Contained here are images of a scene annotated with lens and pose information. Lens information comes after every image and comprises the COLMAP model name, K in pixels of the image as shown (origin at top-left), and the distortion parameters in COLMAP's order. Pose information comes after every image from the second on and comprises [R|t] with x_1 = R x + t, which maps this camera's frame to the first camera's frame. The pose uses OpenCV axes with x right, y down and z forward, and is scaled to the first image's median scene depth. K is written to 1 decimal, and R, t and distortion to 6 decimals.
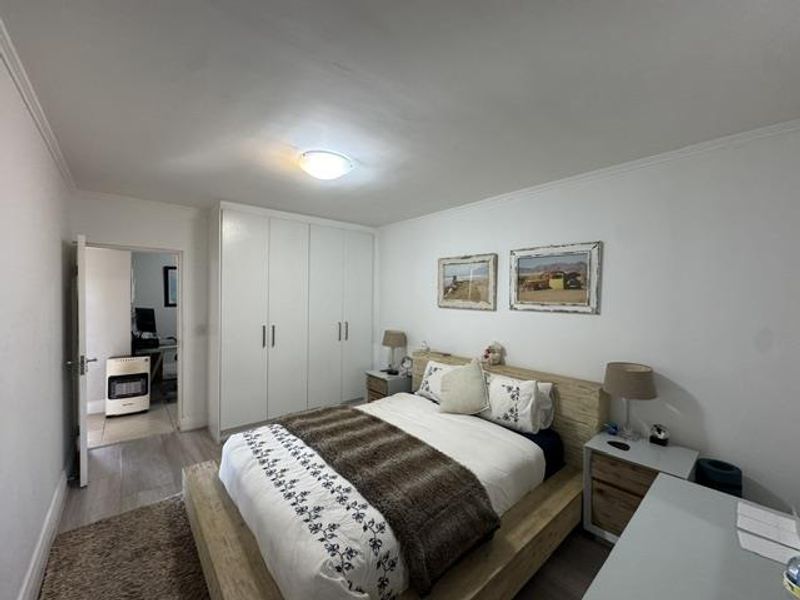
lens RADIAL K [[320.7, 0, 401.8], [0, 320.7, 304.4], [0, 0, 1]] dist [0.002751, 0.000298]
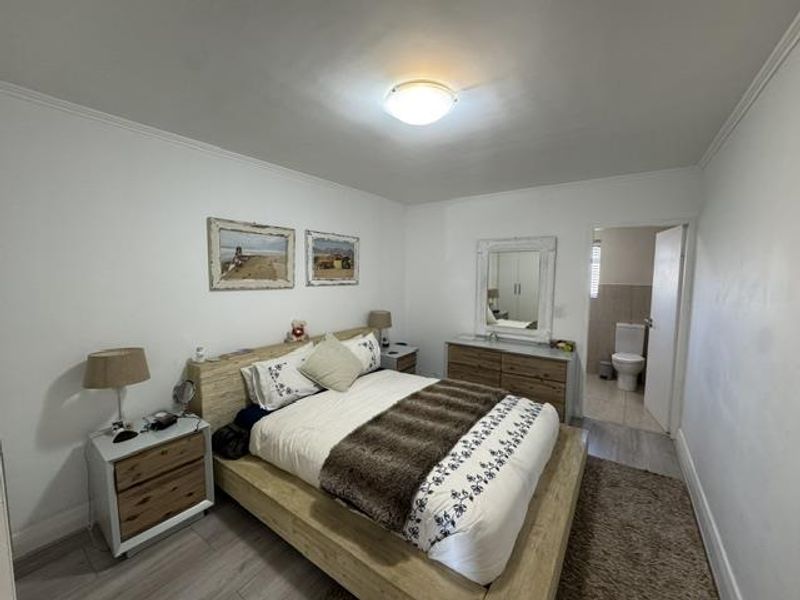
lens RADIAL K [[320.7, 0, 402.0], [0, 320.7, 298.7], [0, 0, 1]] dist [0.002751, 0.000298]
pose [[-0.245084, -0.092465, 0.965082, -0.797889], [0.015810, 0.994928, 0.099339, -0.044591], [-0.969373, 0.039605, -0.242379, 0.980187]]
